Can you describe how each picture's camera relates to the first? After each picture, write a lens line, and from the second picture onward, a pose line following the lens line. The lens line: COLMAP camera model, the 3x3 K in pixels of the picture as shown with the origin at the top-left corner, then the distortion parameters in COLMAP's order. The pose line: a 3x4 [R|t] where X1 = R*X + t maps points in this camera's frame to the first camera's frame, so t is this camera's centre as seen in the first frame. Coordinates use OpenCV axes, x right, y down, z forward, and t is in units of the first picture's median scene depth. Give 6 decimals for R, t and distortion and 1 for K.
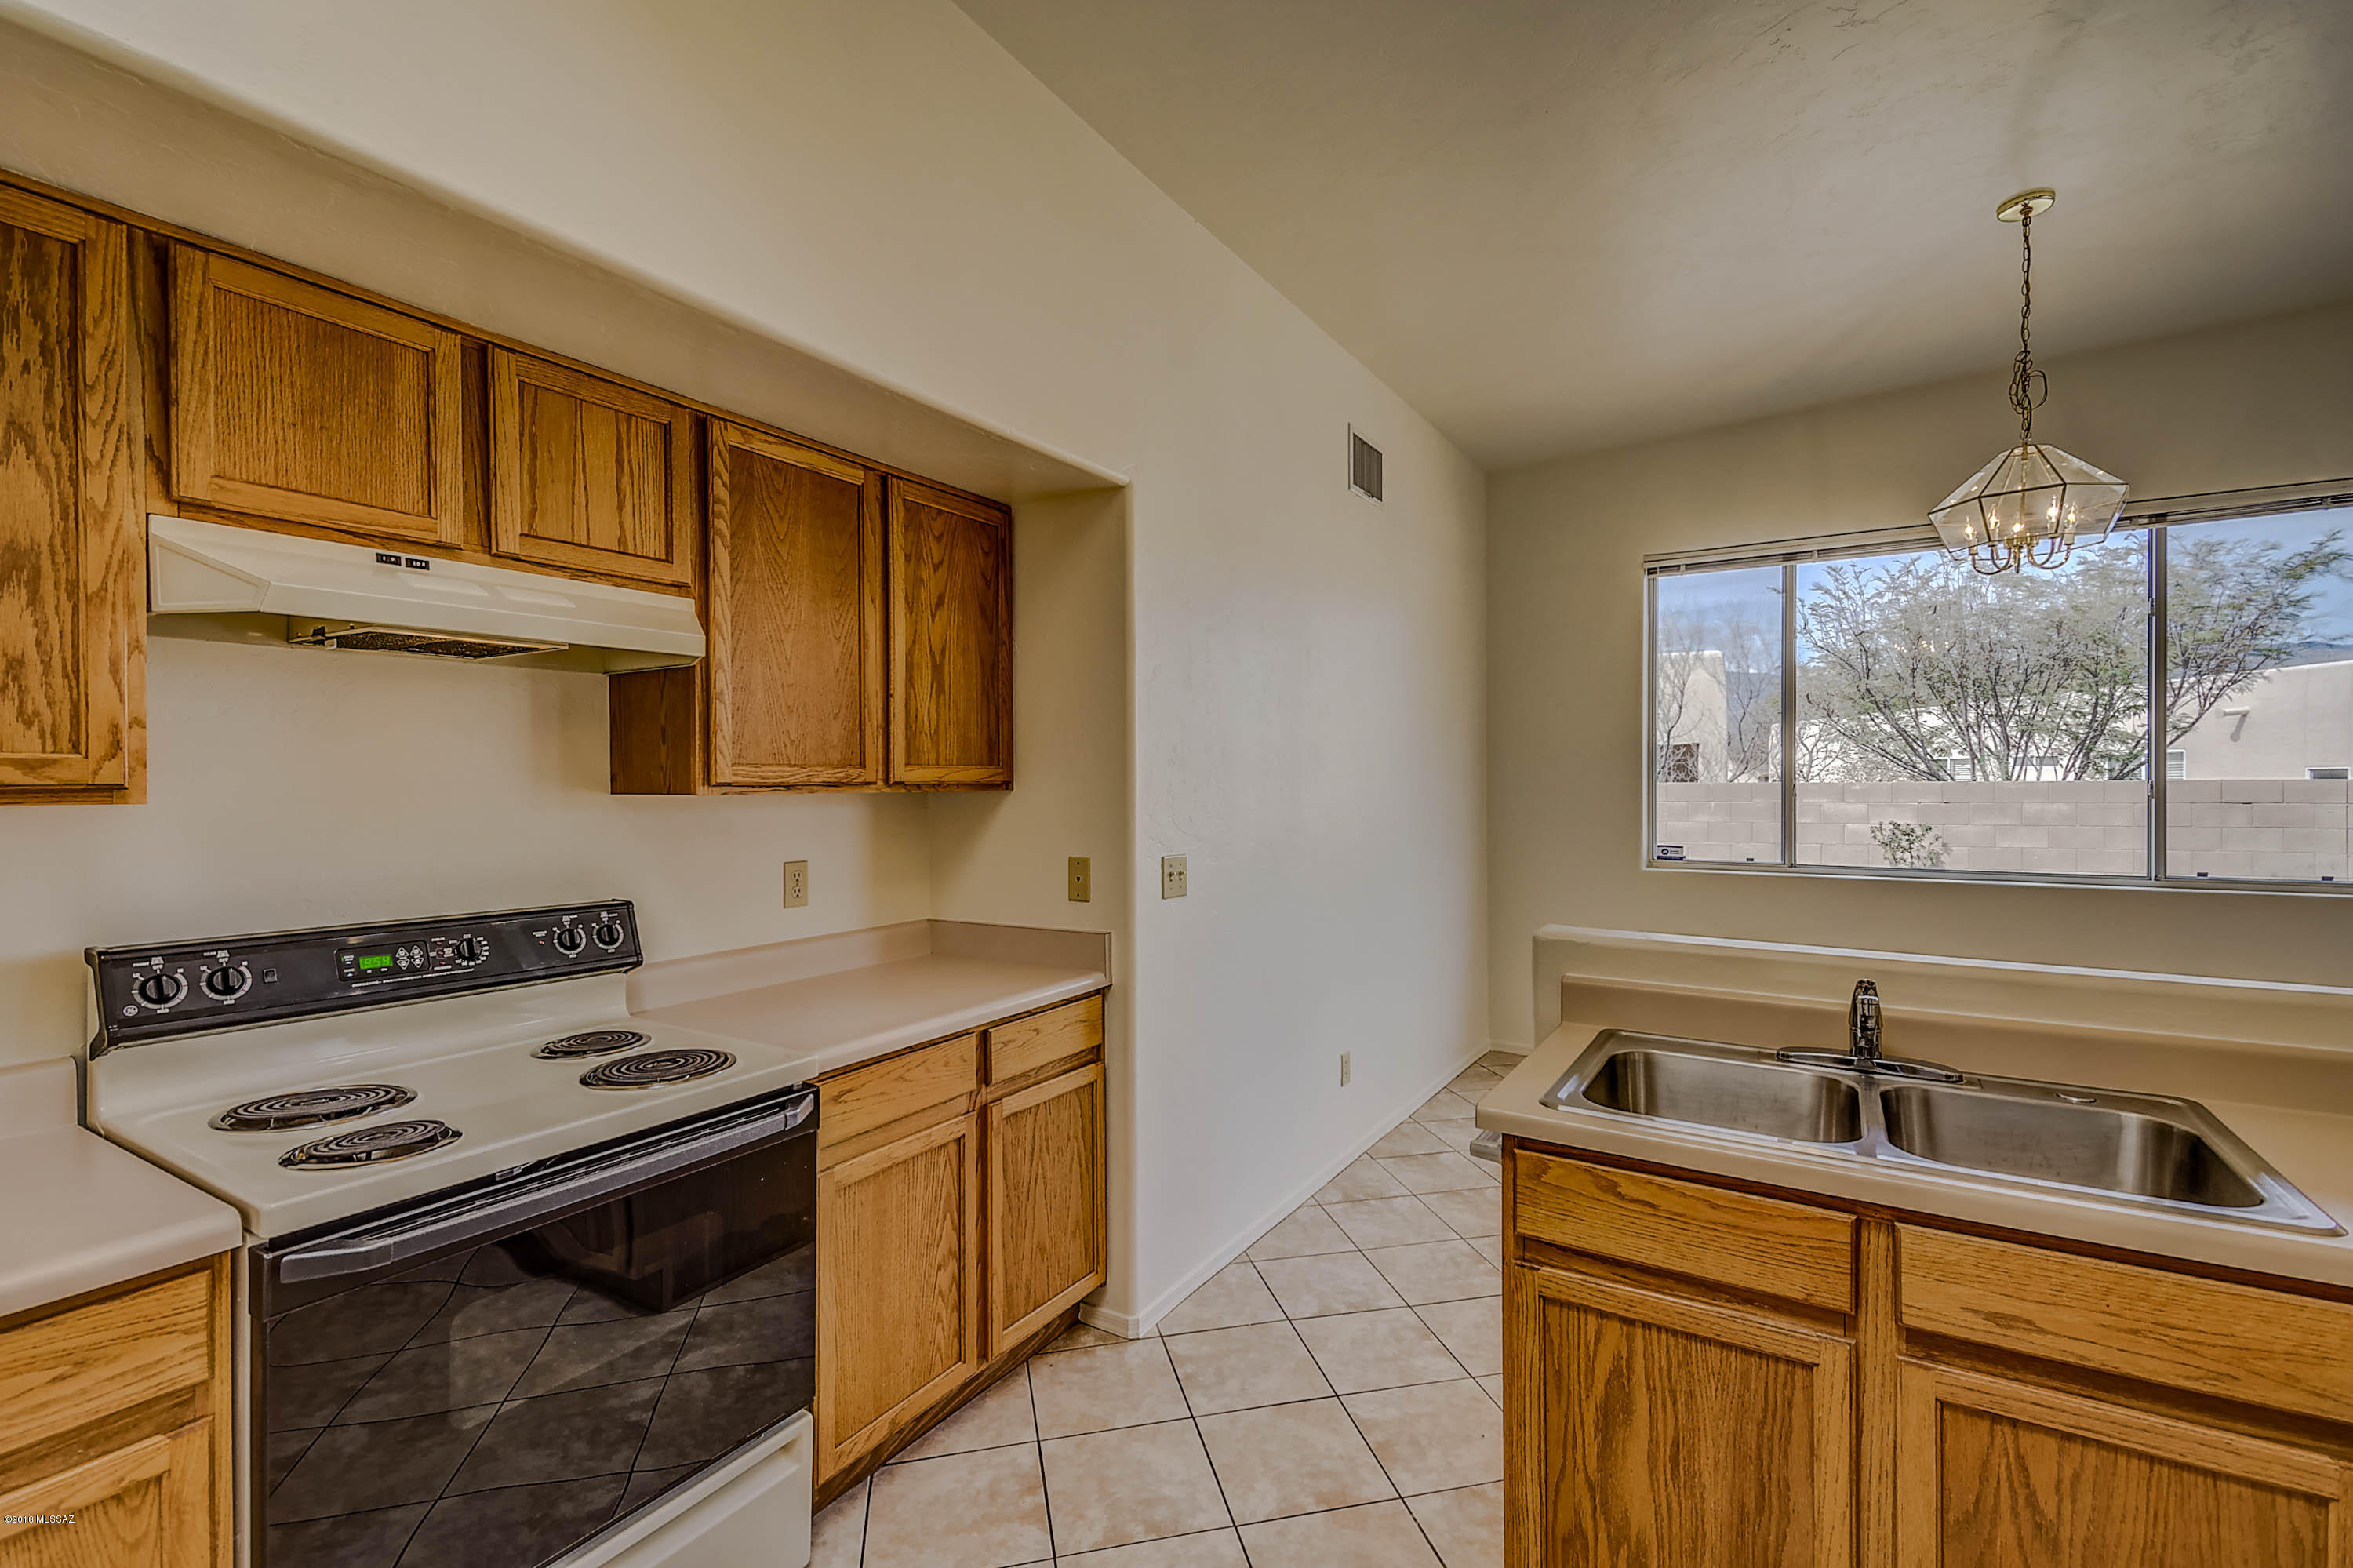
lens RADIAL K [[1034.6, 0, 1180.2], [0, 1034.6, 781.7], [0, 0, 1]] dist [0.017594, -0.005616]
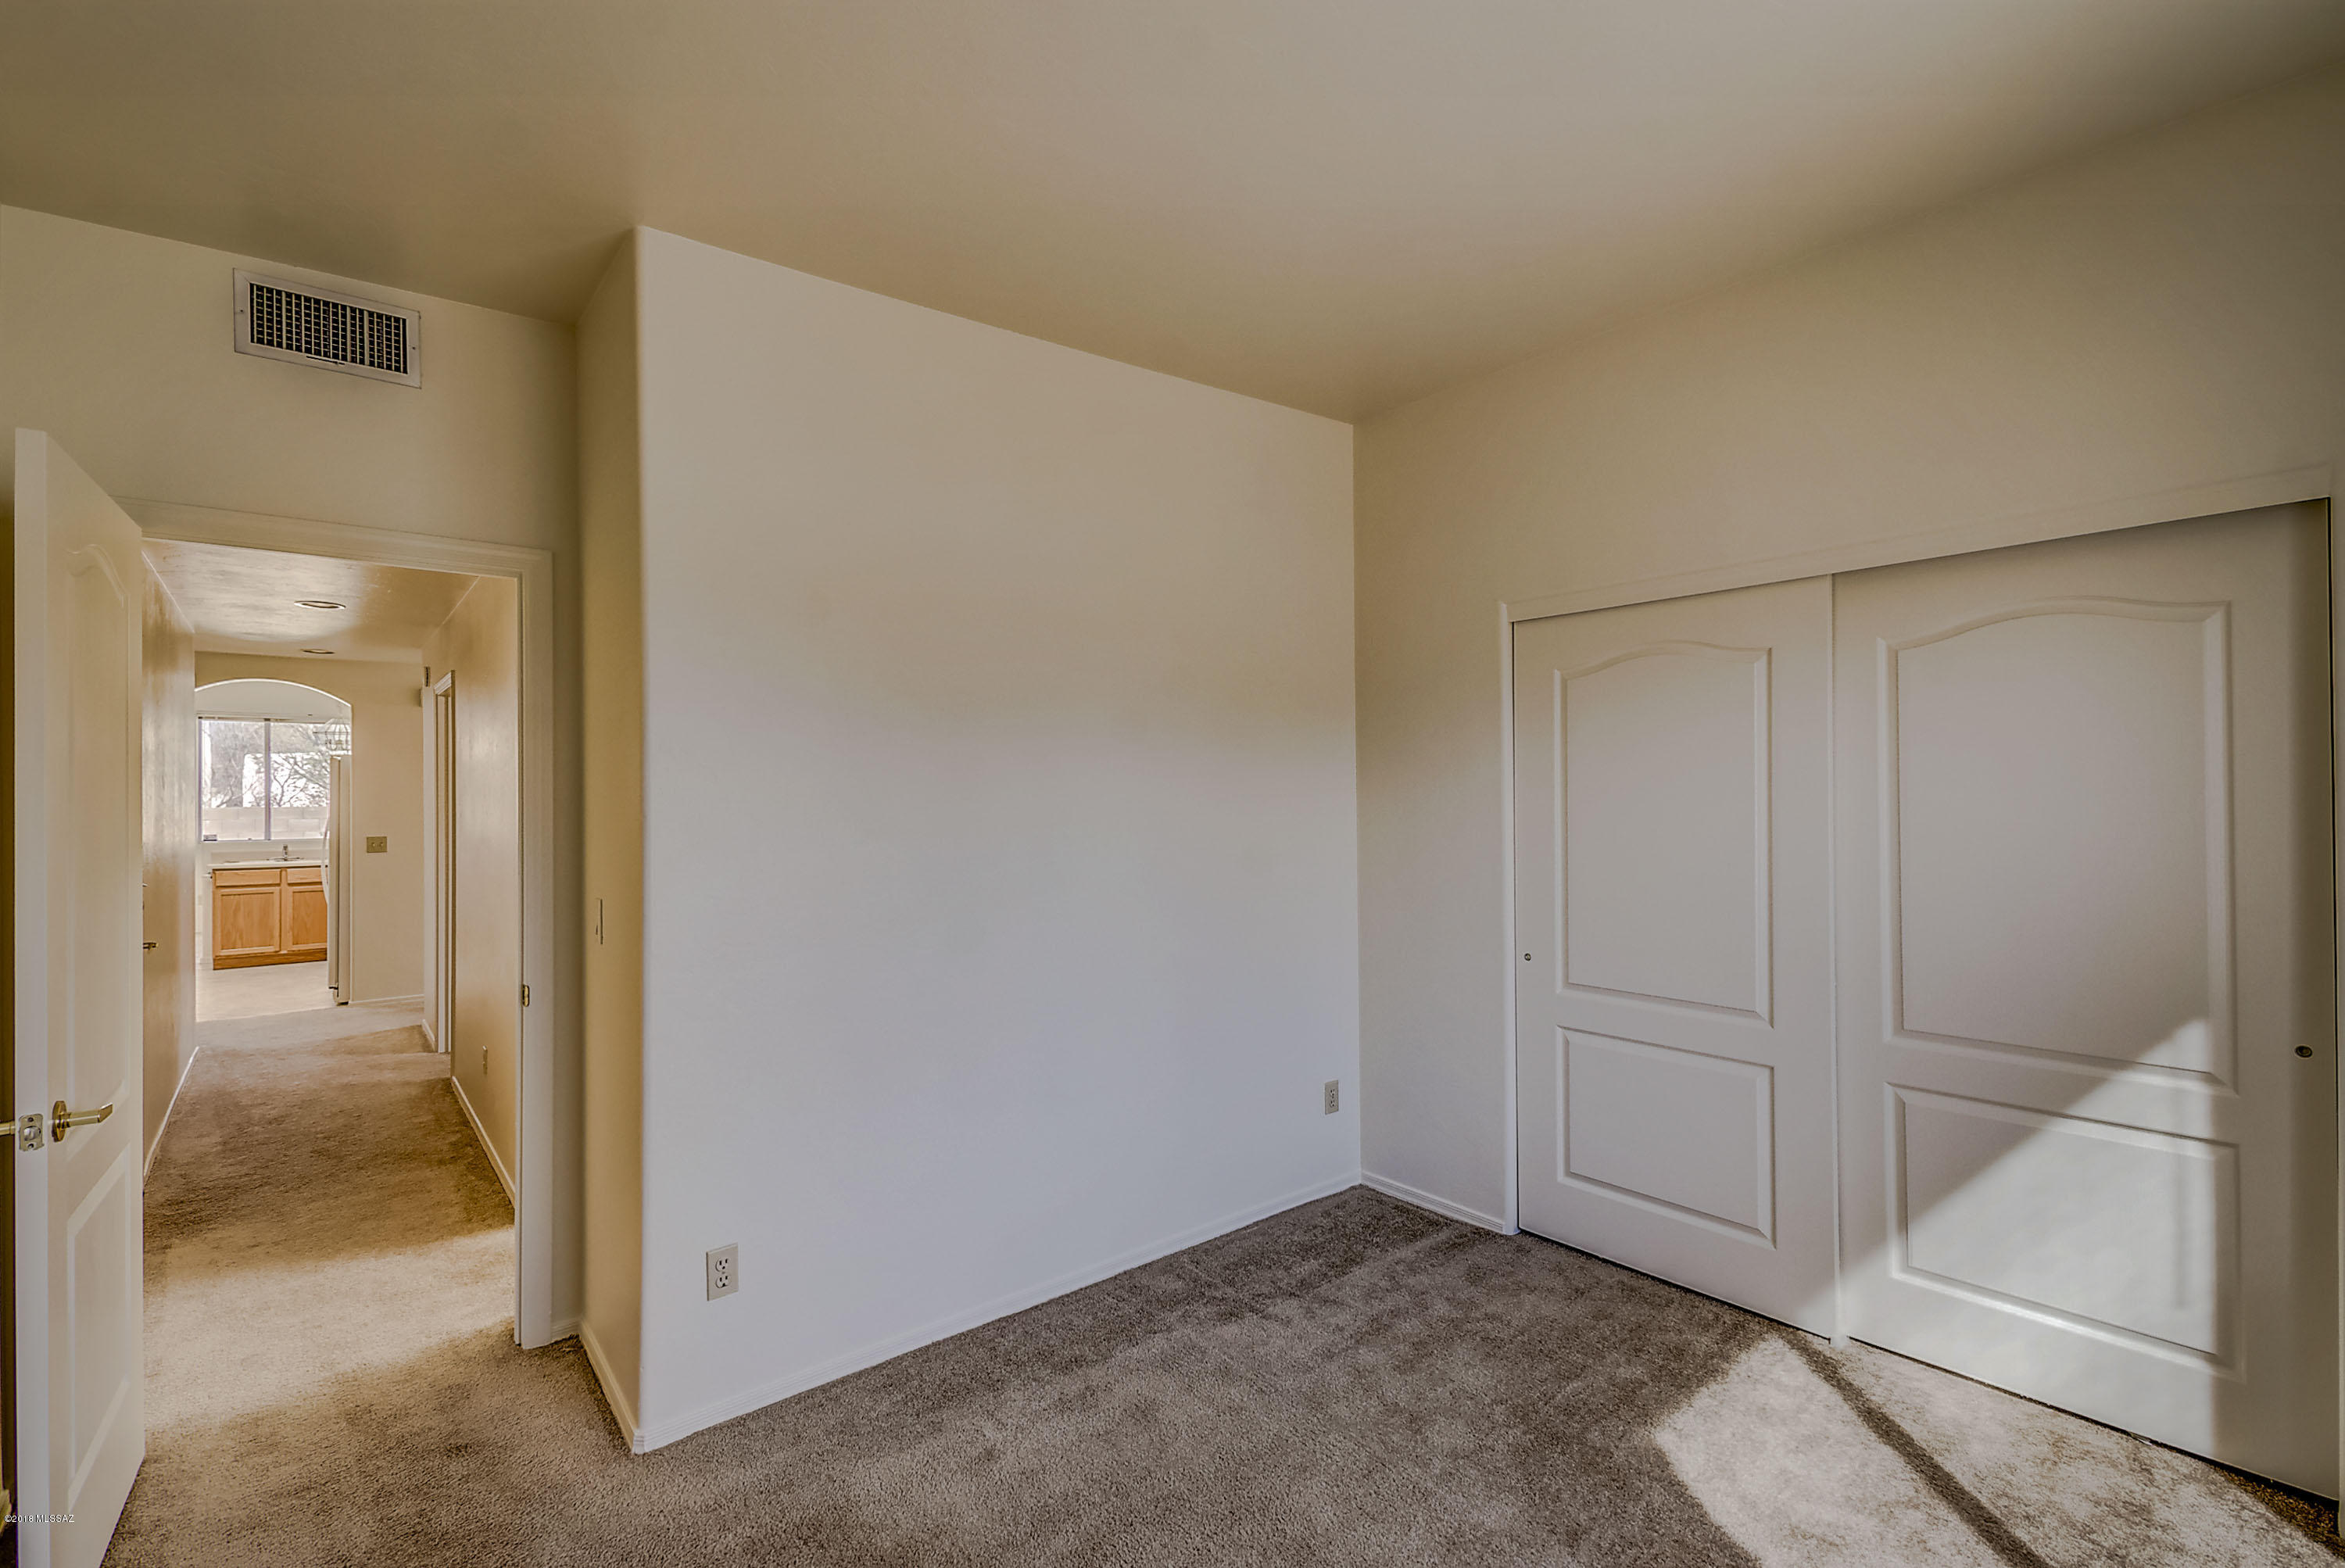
lens RADIAL K [[1016.2, 0, 1166.4], [0, 1016.2, 788.0], [0, 0, 1]] dist [0.002168, 0.000327]
pose [[0.310379, 0.003339, 0.950607, -3.622201], [0.010829, 0.999917, -0.007048, -0.014563], [-0.950551, 0.012482, 0.310317, -6.133828]]
